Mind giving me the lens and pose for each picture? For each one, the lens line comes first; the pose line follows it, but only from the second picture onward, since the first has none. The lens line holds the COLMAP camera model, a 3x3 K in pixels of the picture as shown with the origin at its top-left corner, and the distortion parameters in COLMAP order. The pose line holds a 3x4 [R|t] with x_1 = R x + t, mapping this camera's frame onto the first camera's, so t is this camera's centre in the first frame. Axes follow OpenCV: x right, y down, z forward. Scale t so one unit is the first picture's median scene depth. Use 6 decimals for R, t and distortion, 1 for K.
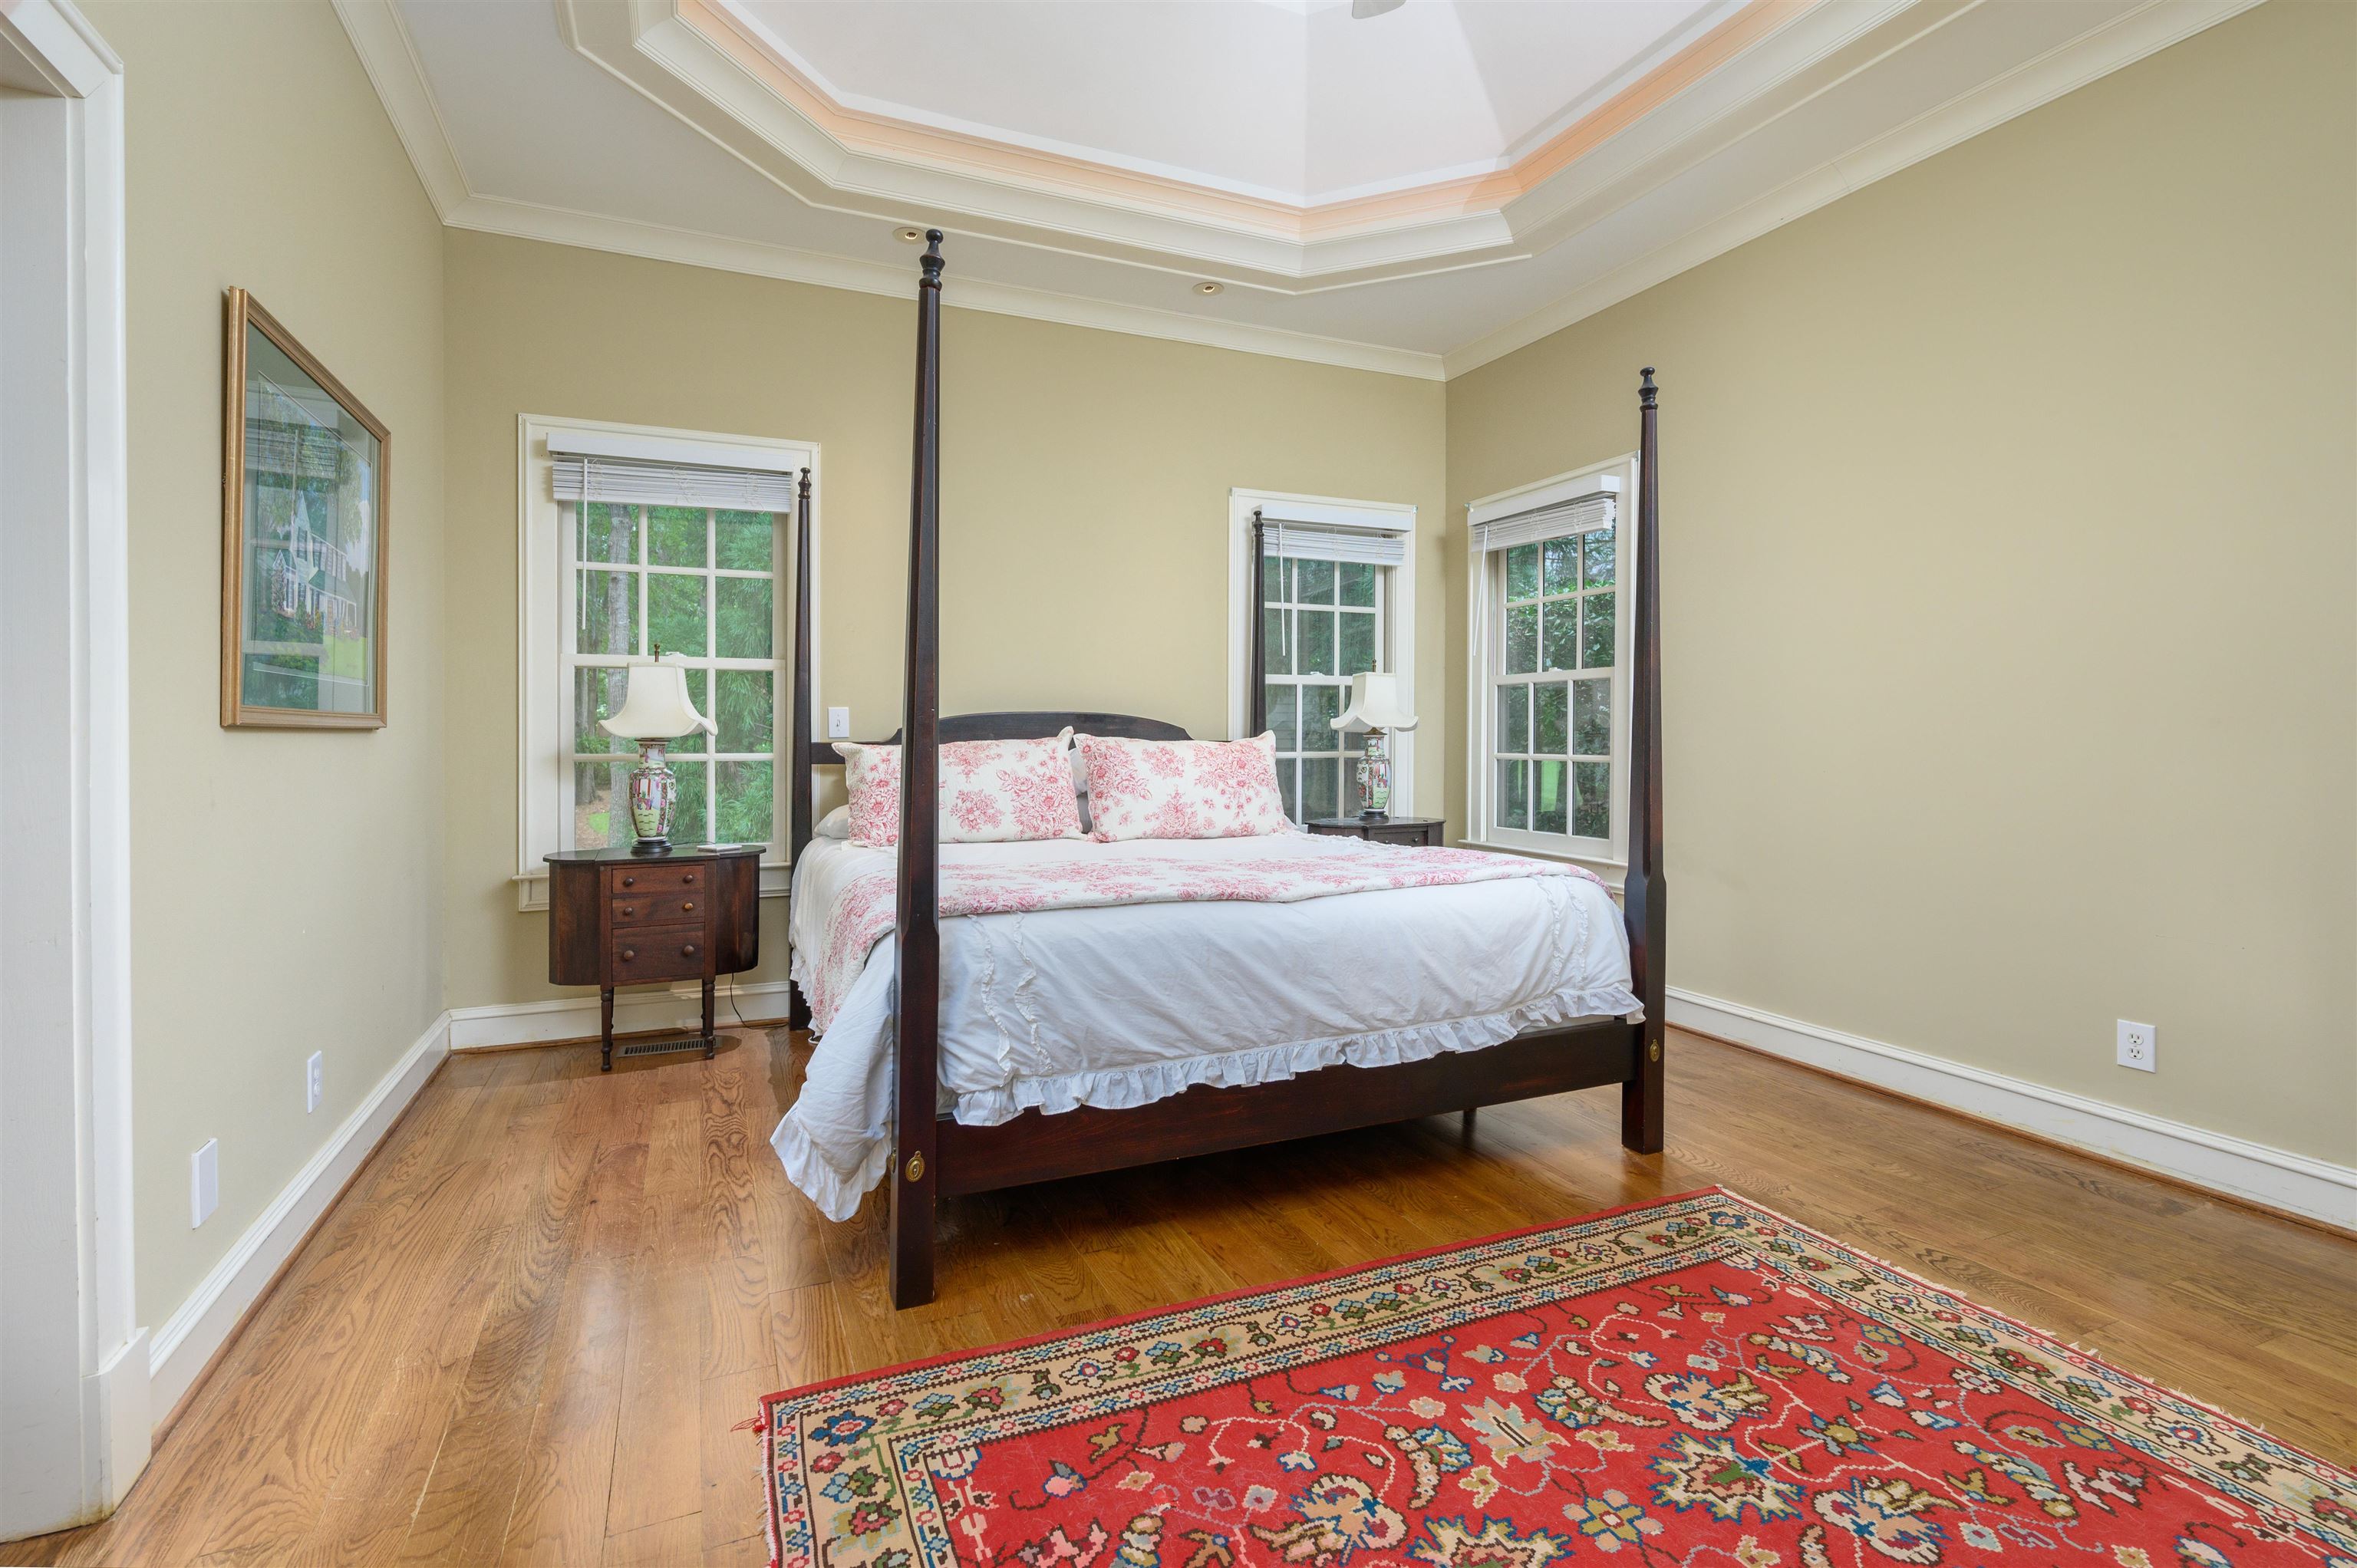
lens RADIAL K [[1072.7, 0, 1126.9], [0, 1072.7, 743.4], [0, 0, 1]] dist [-0.001427, 0.000385]
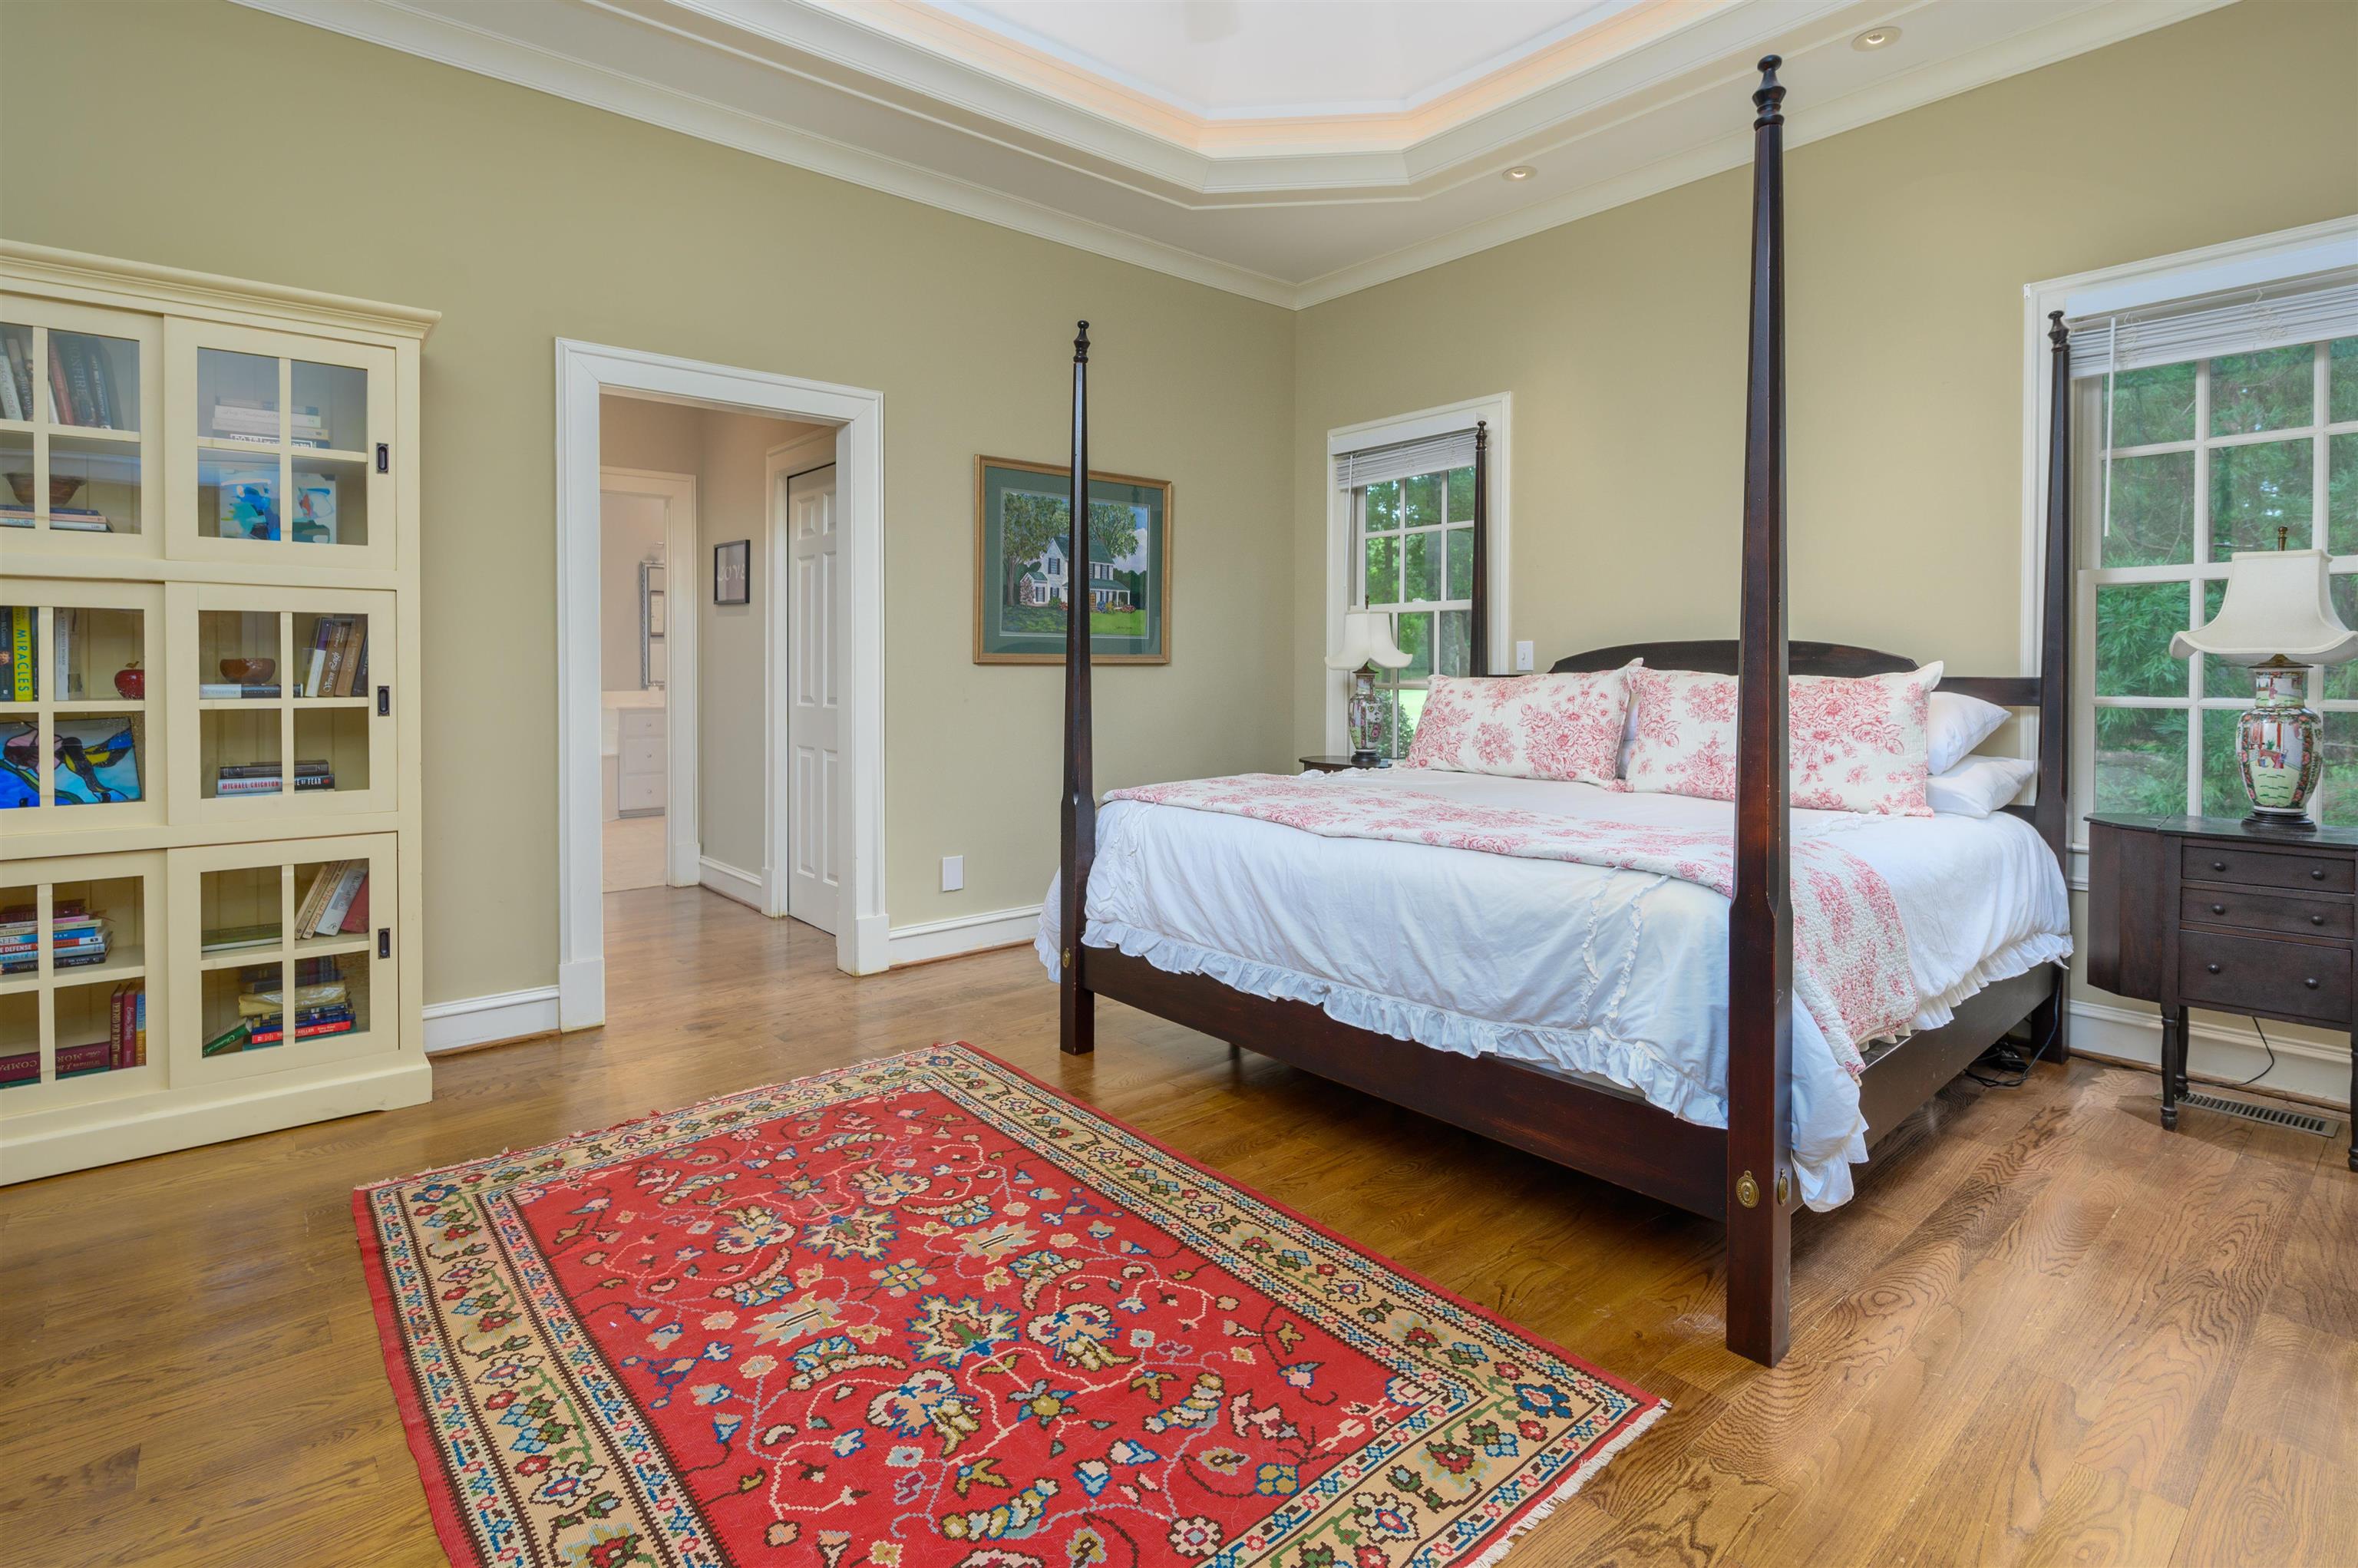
lens RADIAL K [[1073.1, 0, 1062.6], [0, 1073.1, 676.4], [0, 0, 1]] dist [-0.001427, 0.000385]
pose [[0.272796, 0.007936, -0.962039, 1.281618], [-0.007171, 0.999955, 0.006216, -0.006345], [0.962045, 0.005203, 0.272840, 0.609632]]
